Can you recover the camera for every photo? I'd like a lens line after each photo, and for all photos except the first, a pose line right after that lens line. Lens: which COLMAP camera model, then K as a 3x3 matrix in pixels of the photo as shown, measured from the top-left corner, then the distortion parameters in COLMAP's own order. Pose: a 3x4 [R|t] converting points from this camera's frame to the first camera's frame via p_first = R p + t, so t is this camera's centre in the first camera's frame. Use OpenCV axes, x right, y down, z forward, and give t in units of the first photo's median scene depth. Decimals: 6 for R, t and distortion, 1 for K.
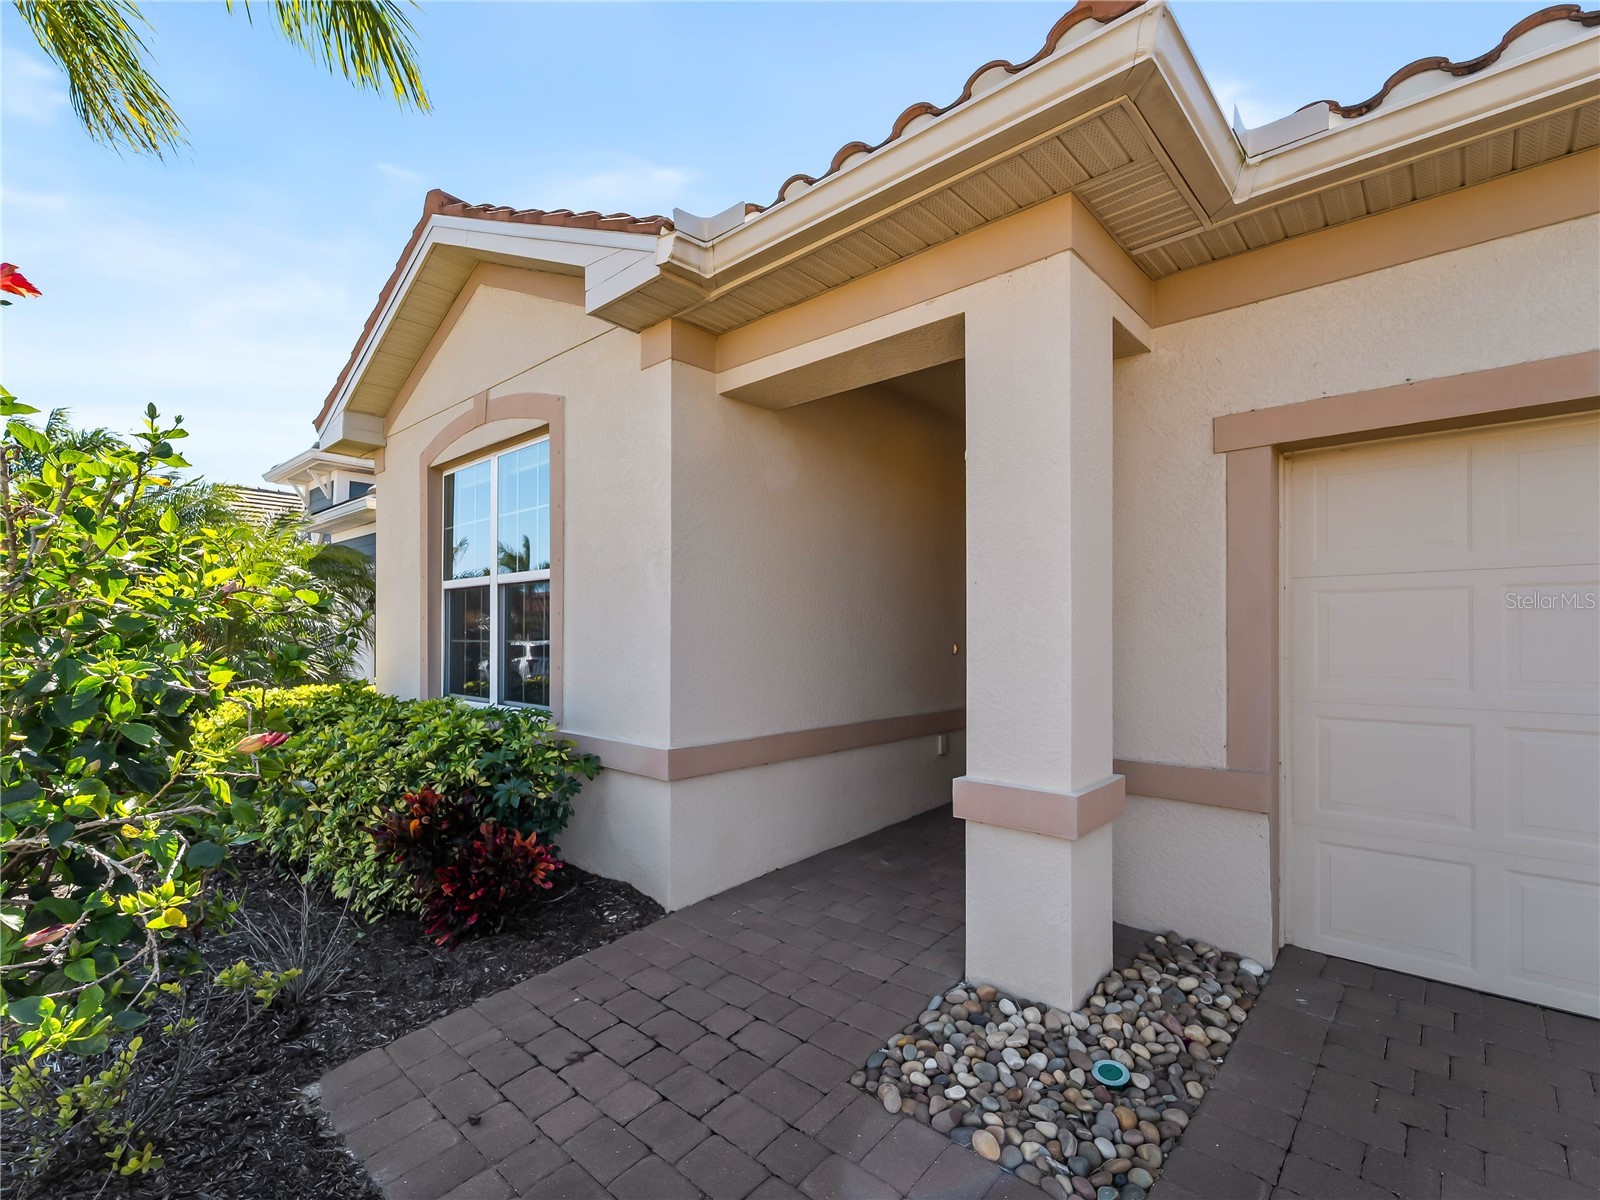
lens RADIAL K [[727.5, 0, 804.2], [0, 727.5, 607.0], [0, 0, 1]] dist [0.000284, -0.002783]
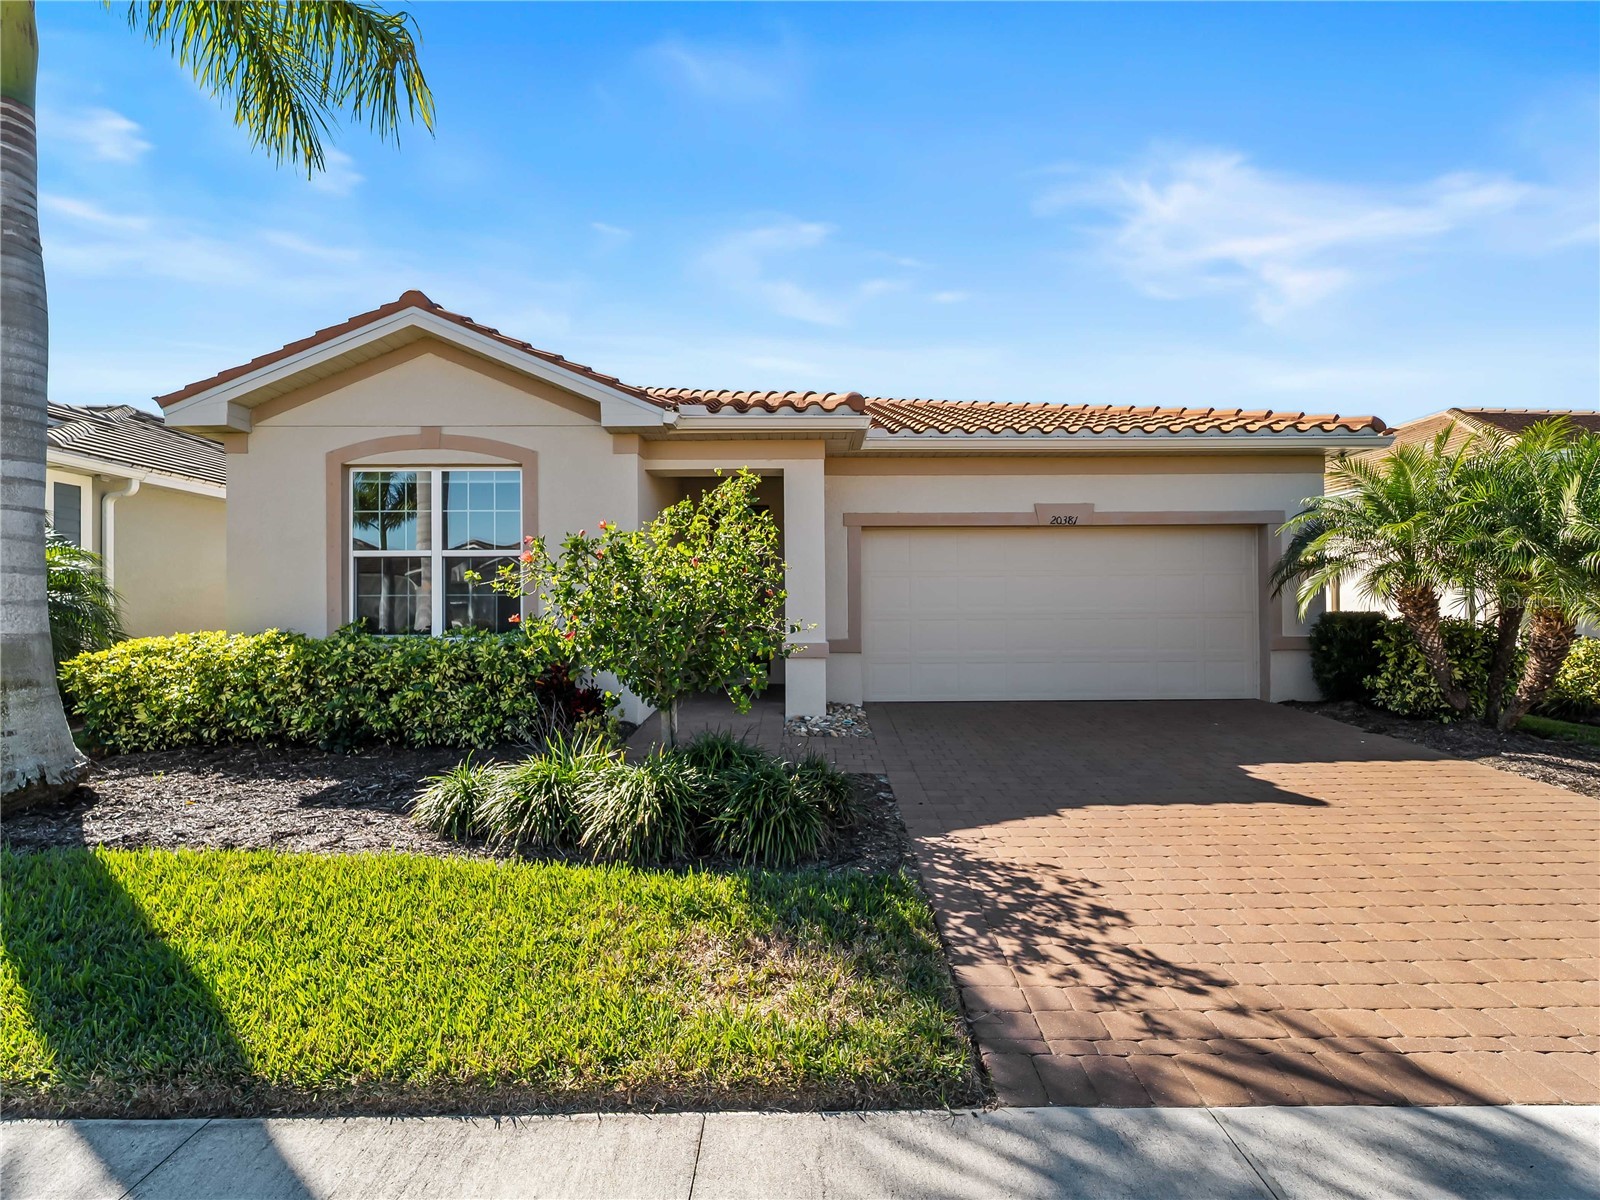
lens RADIAL K [[727.5, 0, 810.7], [0, 727.5, 599.5], [0, 0, 1]] dist [0.000284, -0.002783]
pose [[0.745644, 0.005311, 0.666324, -1.320454], [-0.008171, 0.999966, 0.001173, 0.060950], [-0.666295, -0.006319, 0.745662, -0.936461]]
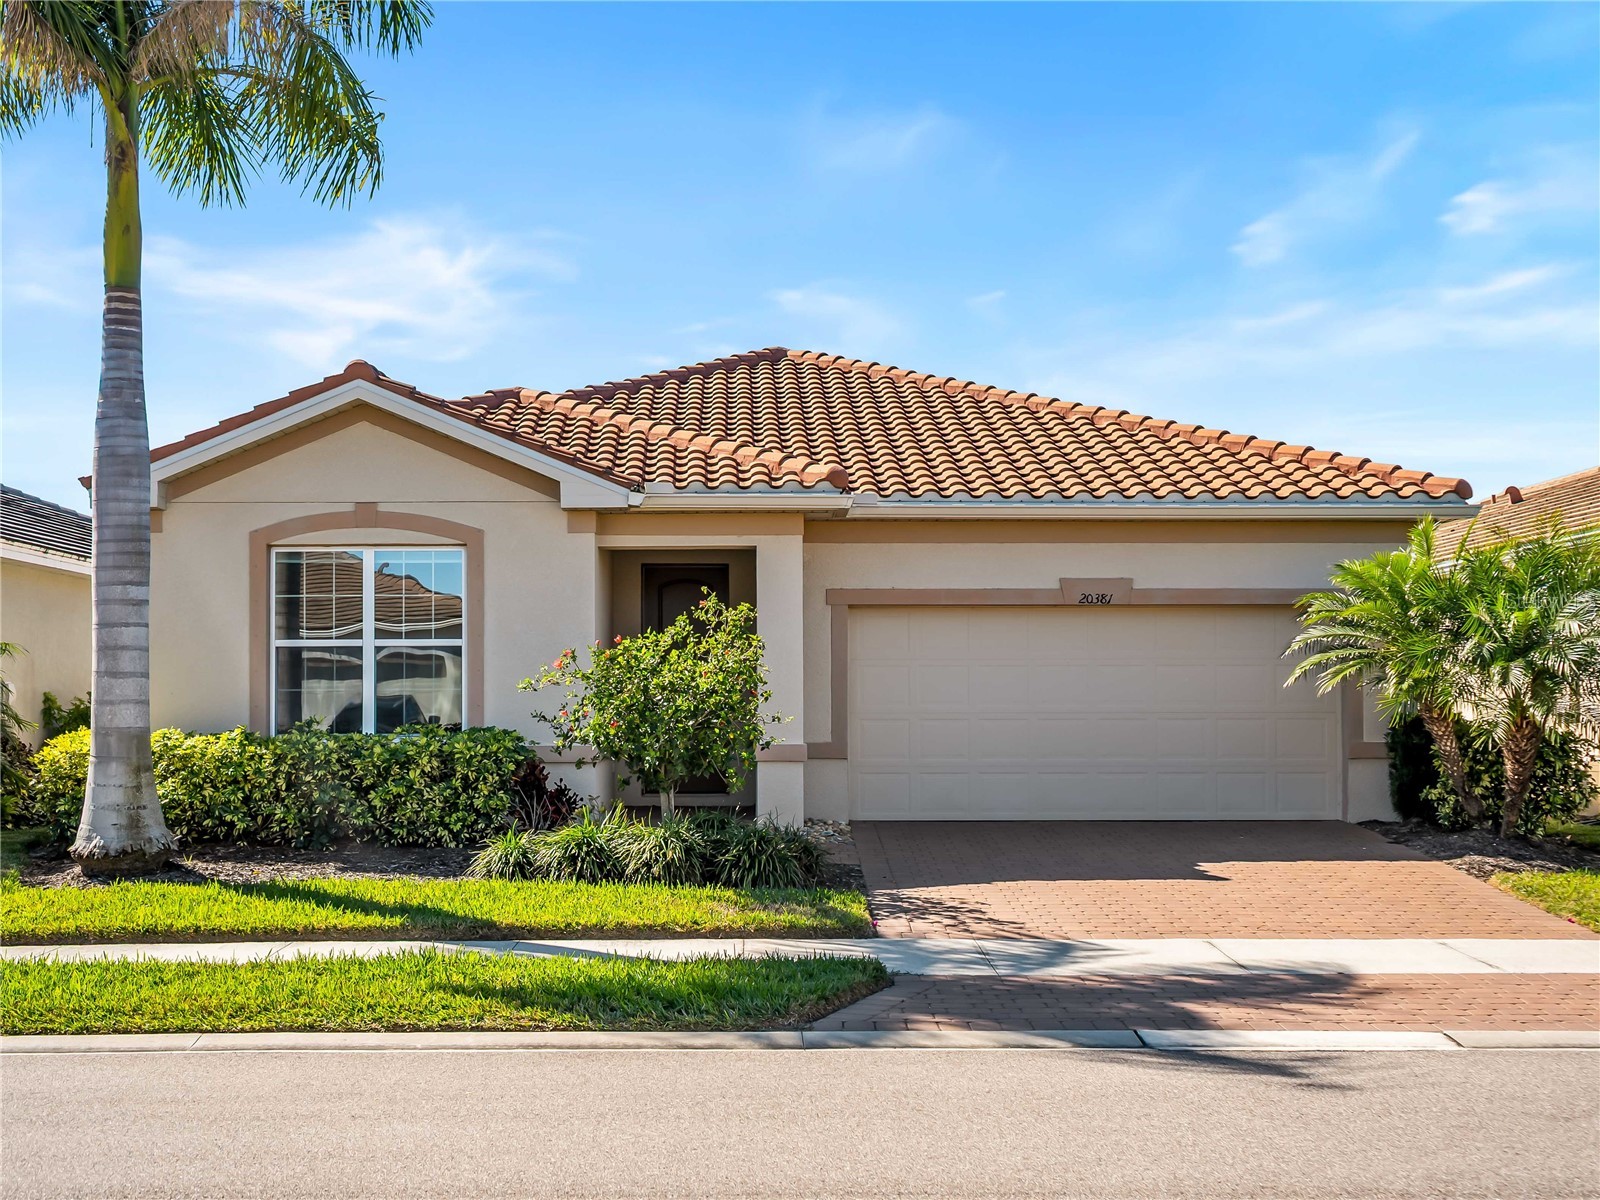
lens RADIAL K [[2210.8, 0, 803.5], [0, 2210.8, 603.5], [0, 0, 1]] dist [0.157030, 0.000000]
pose [[0.735206, 0.028605, 0.677240, -4.015591], [-0.012562, 0.999513, -0.028580, -0.018813], [-0.677727, 0.012505, 0.735207, -3.877595]]
